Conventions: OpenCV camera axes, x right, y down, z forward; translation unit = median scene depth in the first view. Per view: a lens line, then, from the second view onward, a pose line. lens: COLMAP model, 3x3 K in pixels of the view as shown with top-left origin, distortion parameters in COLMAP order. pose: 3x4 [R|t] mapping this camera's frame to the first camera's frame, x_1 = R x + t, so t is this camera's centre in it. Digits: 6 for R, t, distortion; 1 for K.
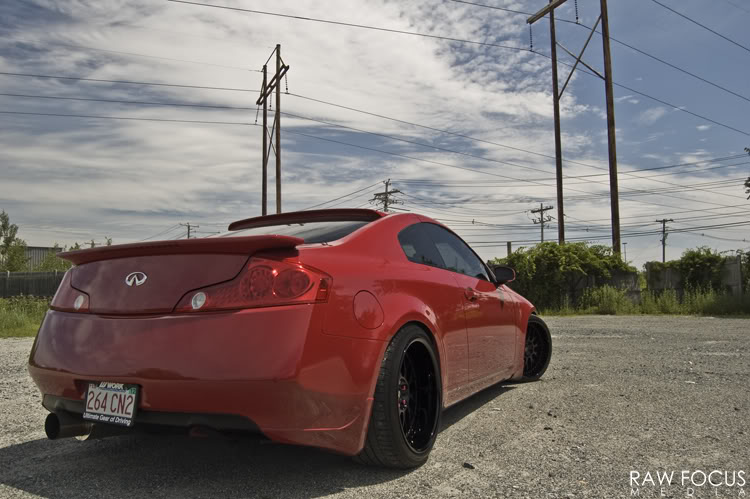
lens RADIAL K [[573.5, 0, 370.2], [0, 573.5, 252.6], [0, 0, 1]] dist [-0.079298, 0.031172]
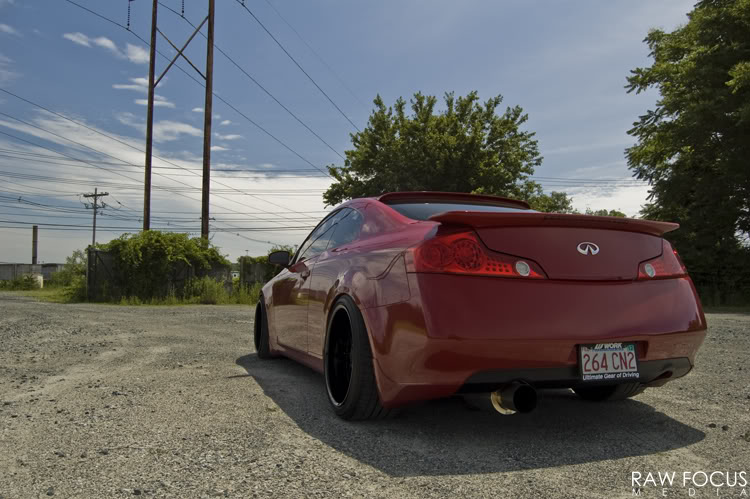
lens RADIAL K [[573.5, 0, 370.2], [0, 573.5, 252.6], [0, 0, 1]] dist [-0.079298, 0.031172]
pose [[0.714576, 0.059048, 0.697061, -0.101534], [-0.069359, 0.997502, -0.013396, 0.006740], [-0.696111, -0.038774, 0.716886, 0.035638]]
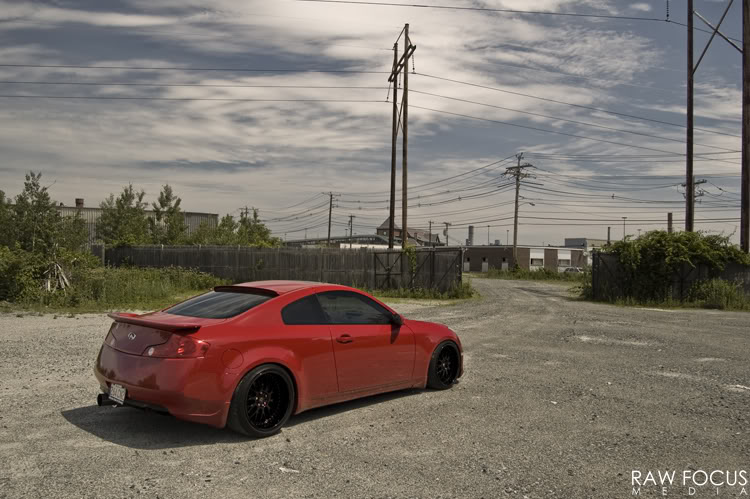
lens RADIAL K [[573.5, 0, 370.2], [0, 573.5, 252.6], [0, 0, 1]] dist [-0.079298, 0.031172]
pose [[0.970540, 0.030840, -0.238959, 0.066696], [-0.017770, 0.998236, 0.056656, -0.028124], [0.240285, -0.050741, 0.969375, -0.057975]]
